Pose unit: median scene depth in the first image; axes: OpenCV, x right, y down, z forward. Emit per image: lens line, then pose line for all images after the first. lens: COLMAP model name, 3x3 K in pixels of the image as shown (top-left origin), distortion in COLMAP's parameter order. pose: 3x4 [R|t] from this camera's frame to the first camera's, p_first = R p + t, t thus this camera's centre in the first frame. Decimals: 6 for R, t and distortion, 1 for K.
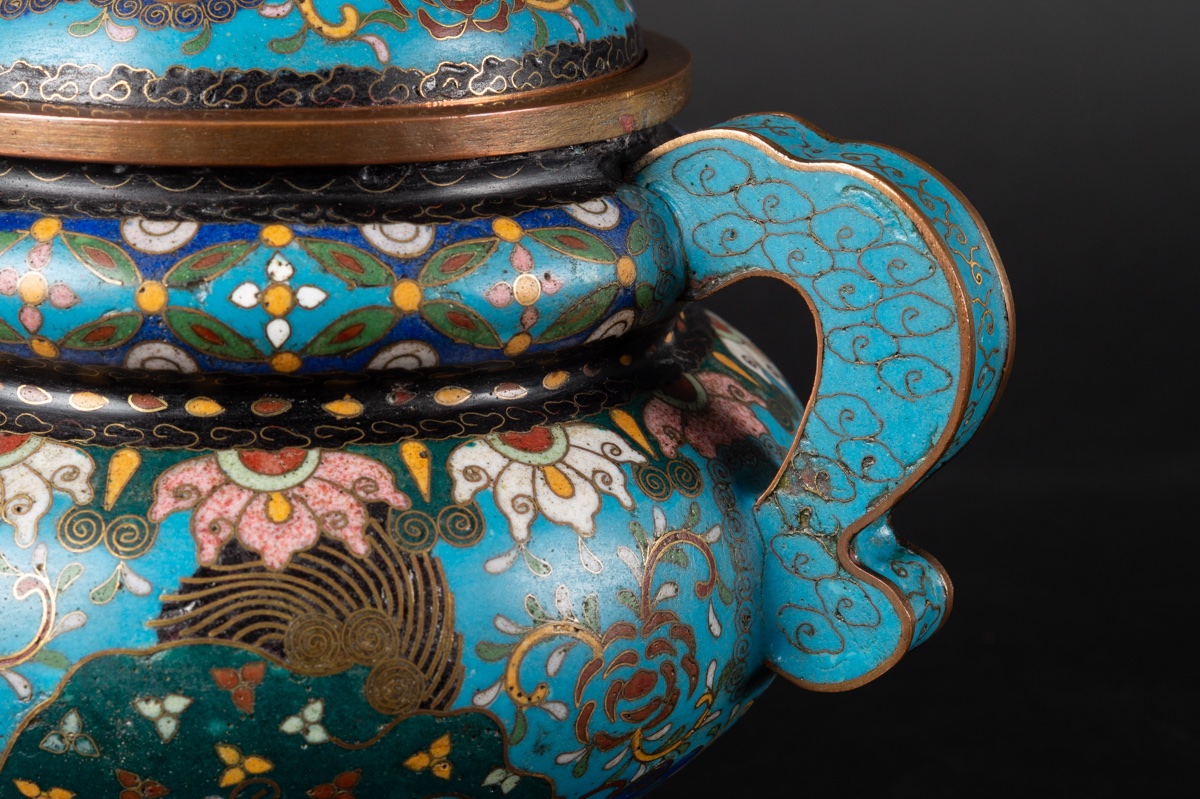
lens RADIAL K [[3119.7, 0, 600.0], [0, 3119.7, 399.5], [0, 0, 1]] dist [0.005814, 0.182008]
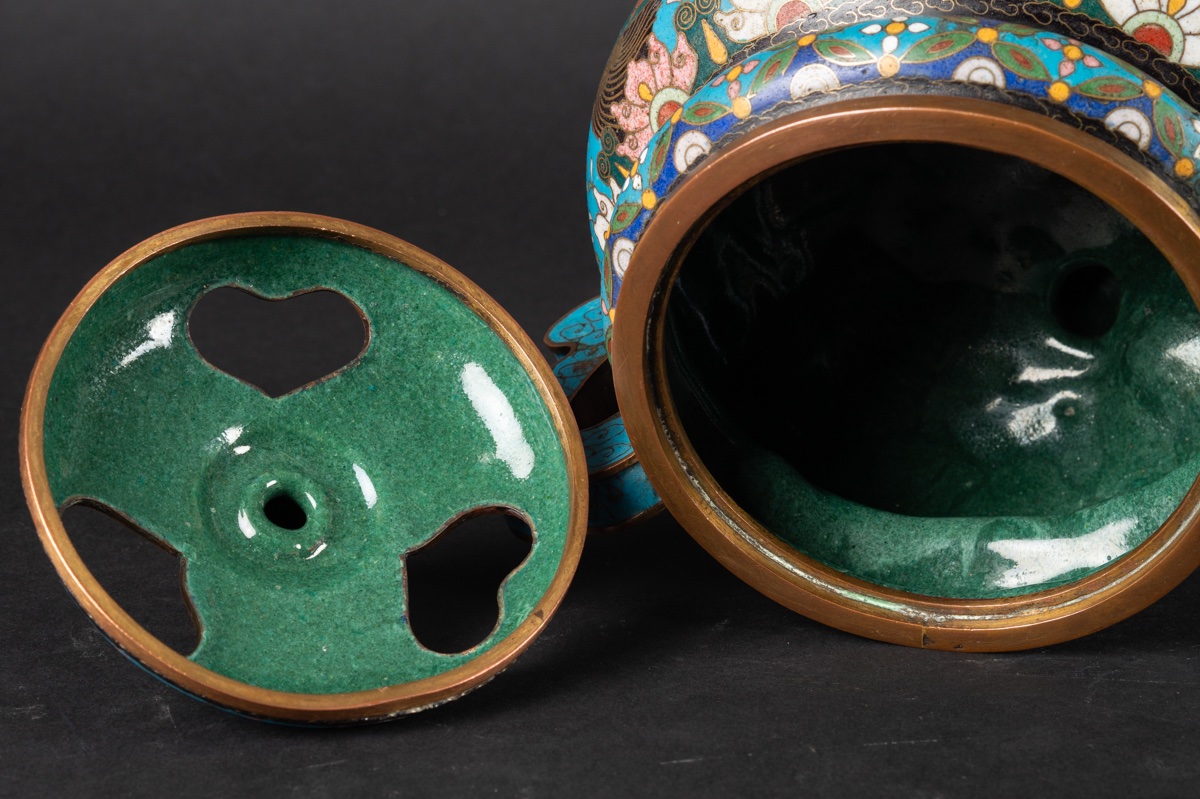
lens RADIAL K [[2910.6, 0, 600.0], [0, 2910.6, 399.5], [0, 0, 1]] dist [-0.005839, 0.154059]
pose [[-0.539336, 0.607562, 0.583083, -0.877008], [0.019069, -0.683434, 0.729764, -1.182223], [0.841875, 0.404706, 0.357015, 0.497988]]
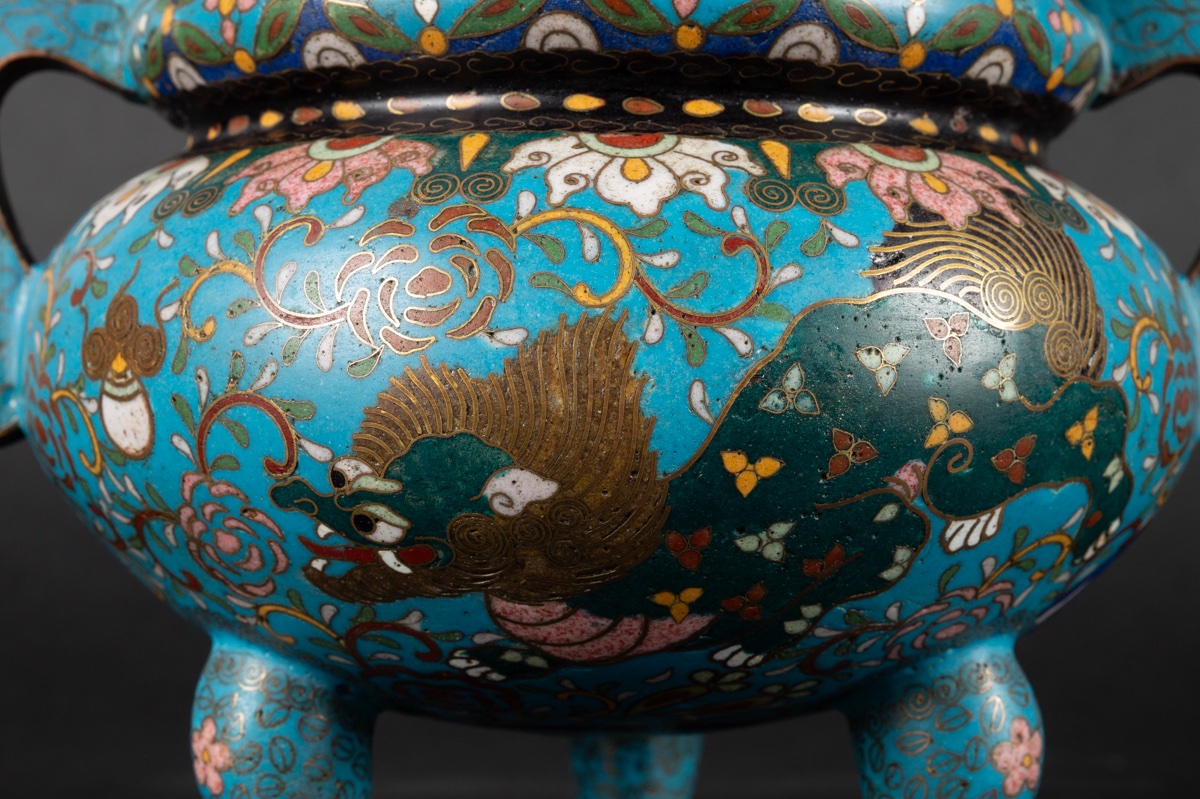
lens RADIAL K [[3119.7, 0, 600.0], [0, 3119.7, 399.5], [0, 0, 1]] dist [0.005814, 0.182008]
pose [[0.909210, 0.001713, 0.416335, -0.621134], [0.113824, 0.960871, -0.252527, 0.344371], [-0.400477, 0.276989, 0.873439, 0.175627]]
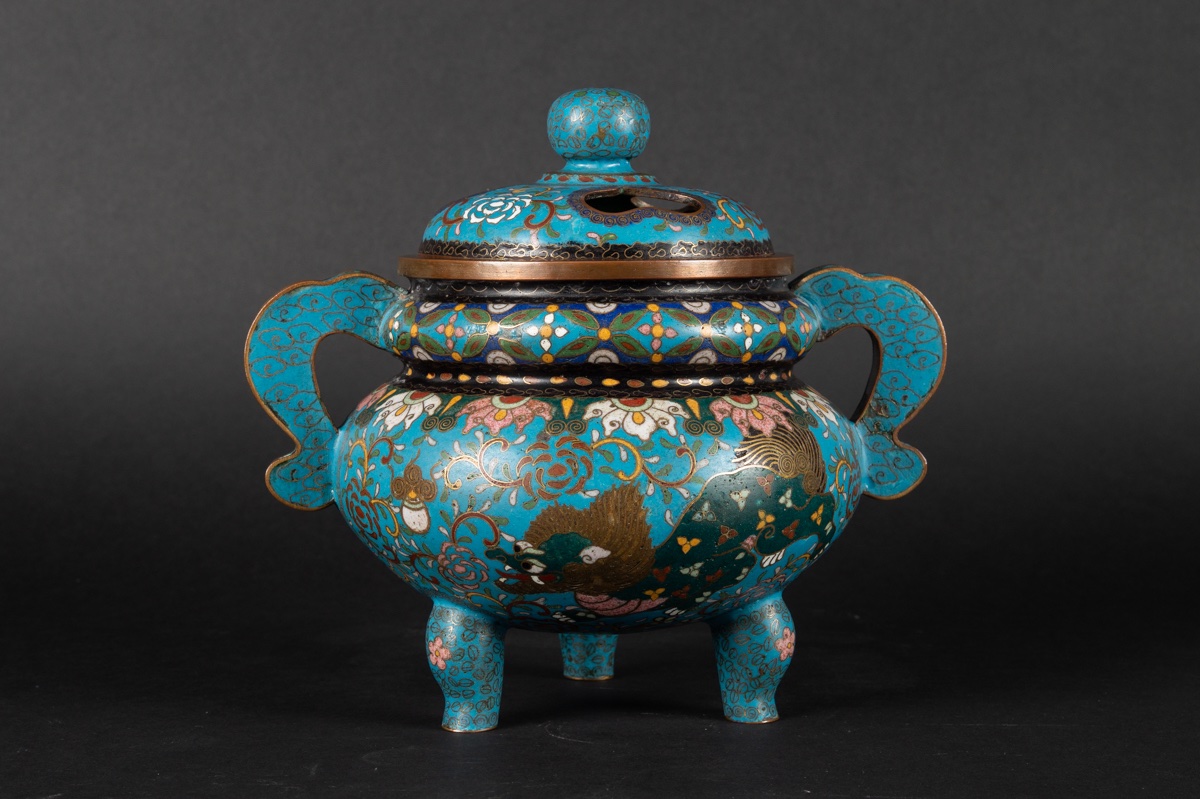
lens RADIAL K [[2910.6, 0, 600.0], [0, 2910.6, 399.5], [0, 0, 1]] dist [-0.005839, 0.154059]
pose [[0.846085, -0.058824, 0.529793, -1.394510], [0.149225, 0.980290, -0.129471, 0.295749], [-0.511735, 0.188602, 0.838186, -0.828040]]
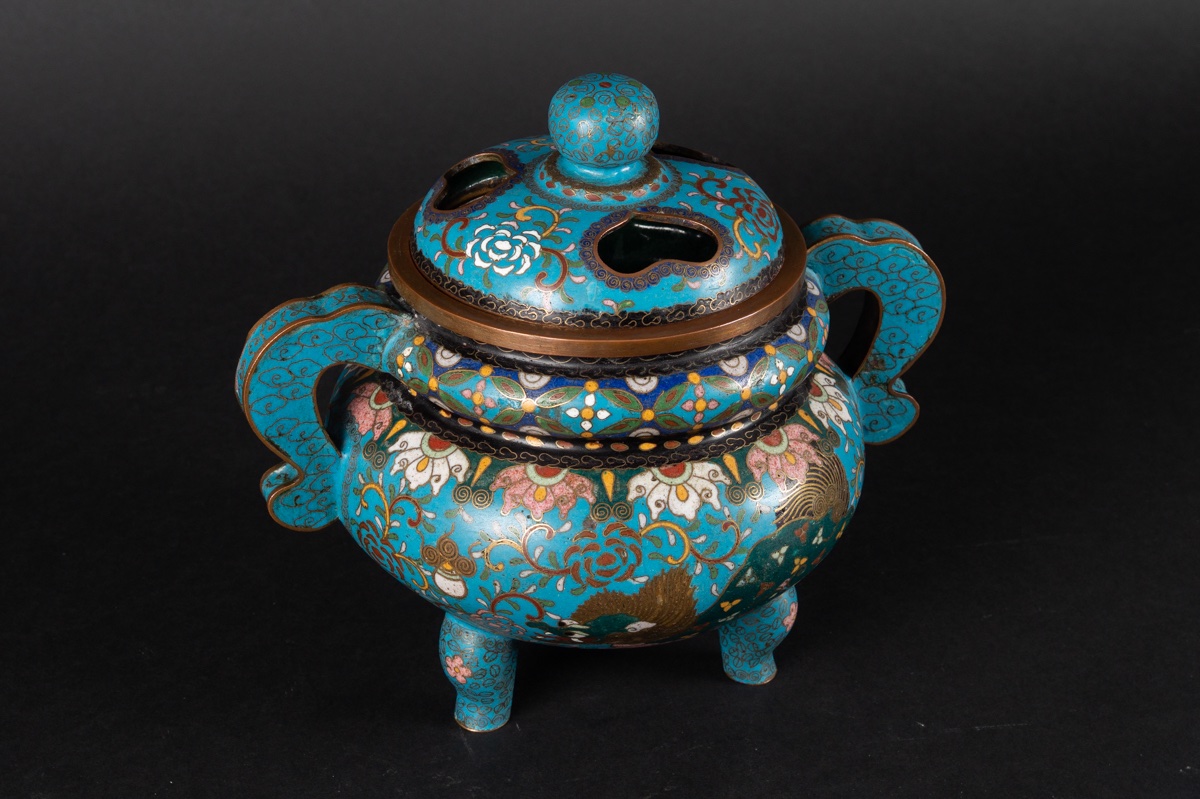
lens RADIAL K [[3119.7, 0, 600.0], [0, 3119.7, 399.5], [0, 0, 1]] dist [0.005814, 0.182008]
pose [[0.735979, -0.325782, 0.593466, -1.599126], [0.164659, 0.936420, 0.309847, -0.764321], [-0.656676, -0.130321, 0.742828, -0.663229]]
